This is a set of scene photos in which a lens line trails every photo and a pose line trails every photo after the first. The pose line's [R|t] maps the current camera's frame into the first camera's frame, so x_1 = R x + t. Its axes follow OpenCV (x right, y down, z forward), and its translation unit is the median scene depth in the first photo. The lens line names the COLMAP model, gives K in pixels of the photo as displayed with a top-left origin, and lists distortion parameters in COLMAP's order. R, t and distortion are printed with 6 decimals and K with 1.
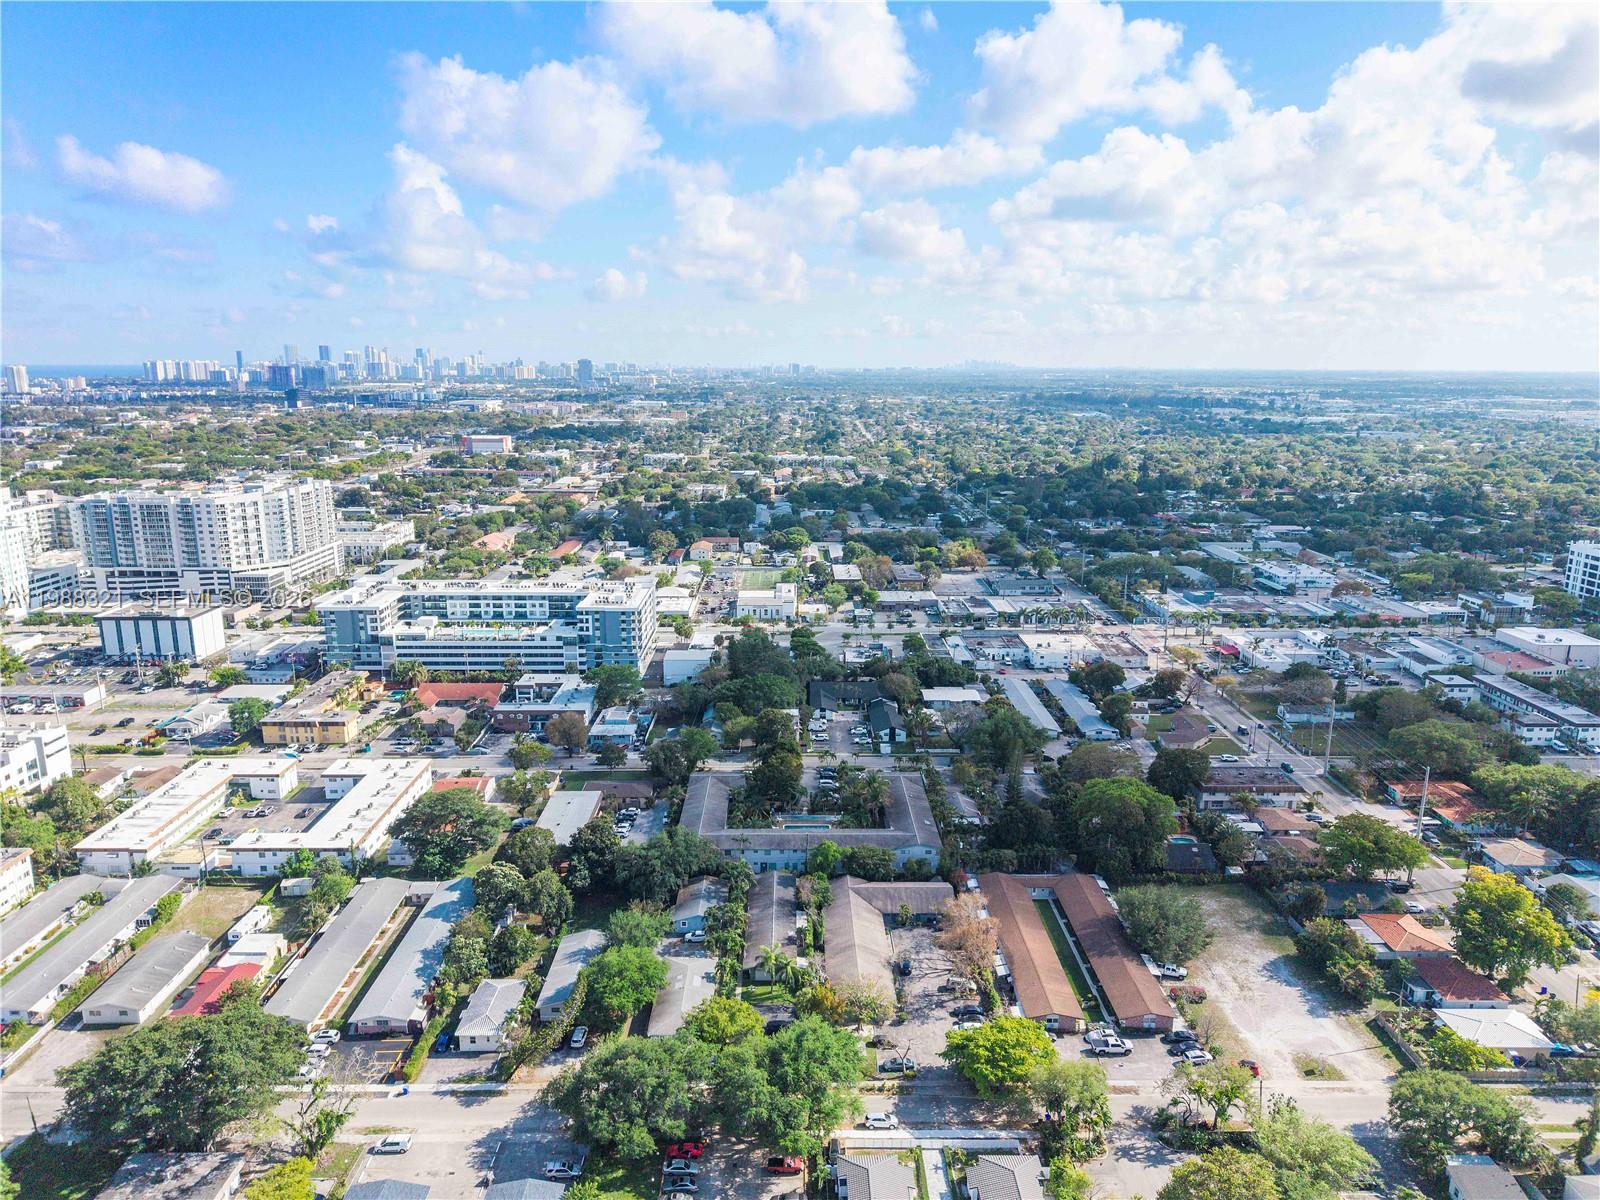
lens RADIAL K [[1083.8, 0, 804.2], [0, 1083.8, 599.5], [0, 0, 1]] dist [0.050721, -0.054033]
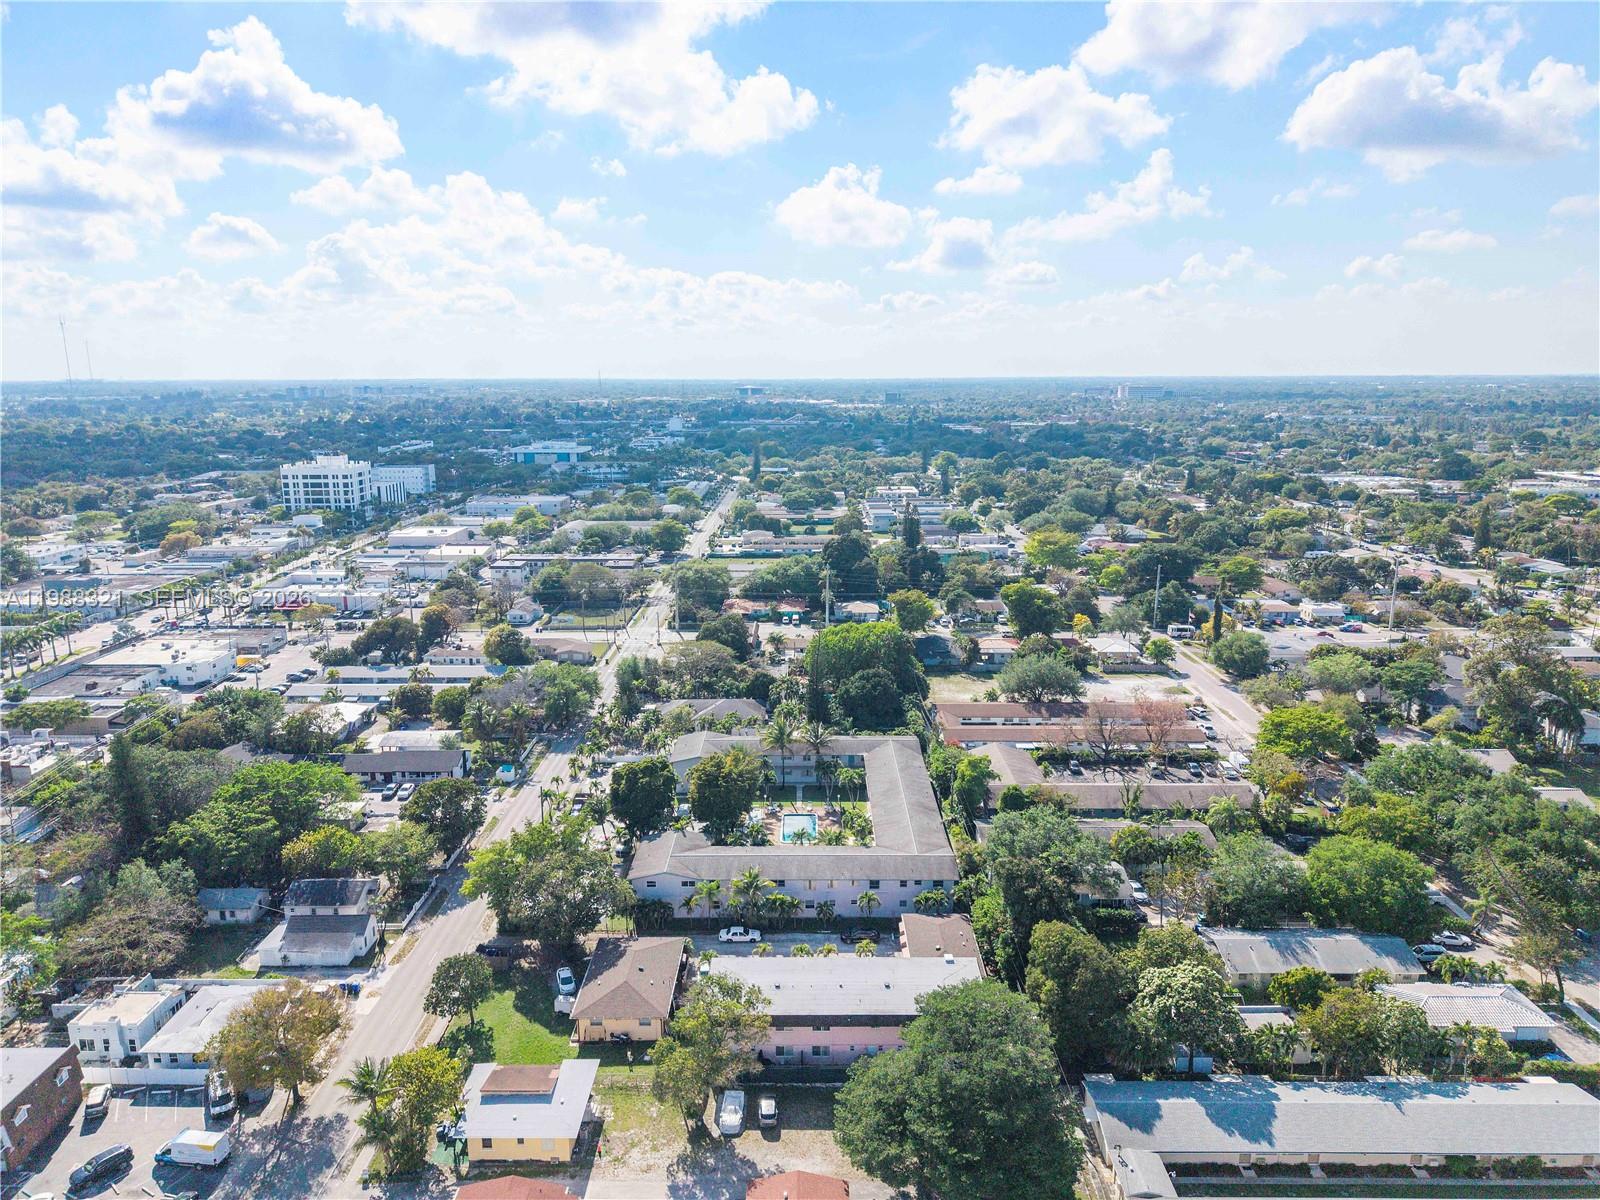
lens RADIAL K [[1076.4, 0, 797.8], [0, 1076.4, 614.0], [0, 0, 1]] dist [0.022379, -0.022641]
pose [[0.021937, -0.221820, 0.974841, -0.427503], [0.213102, 0.953705, 0.212215, -0.042547], [-0.976784, 0.203085, 0.068192, 0.626650]]
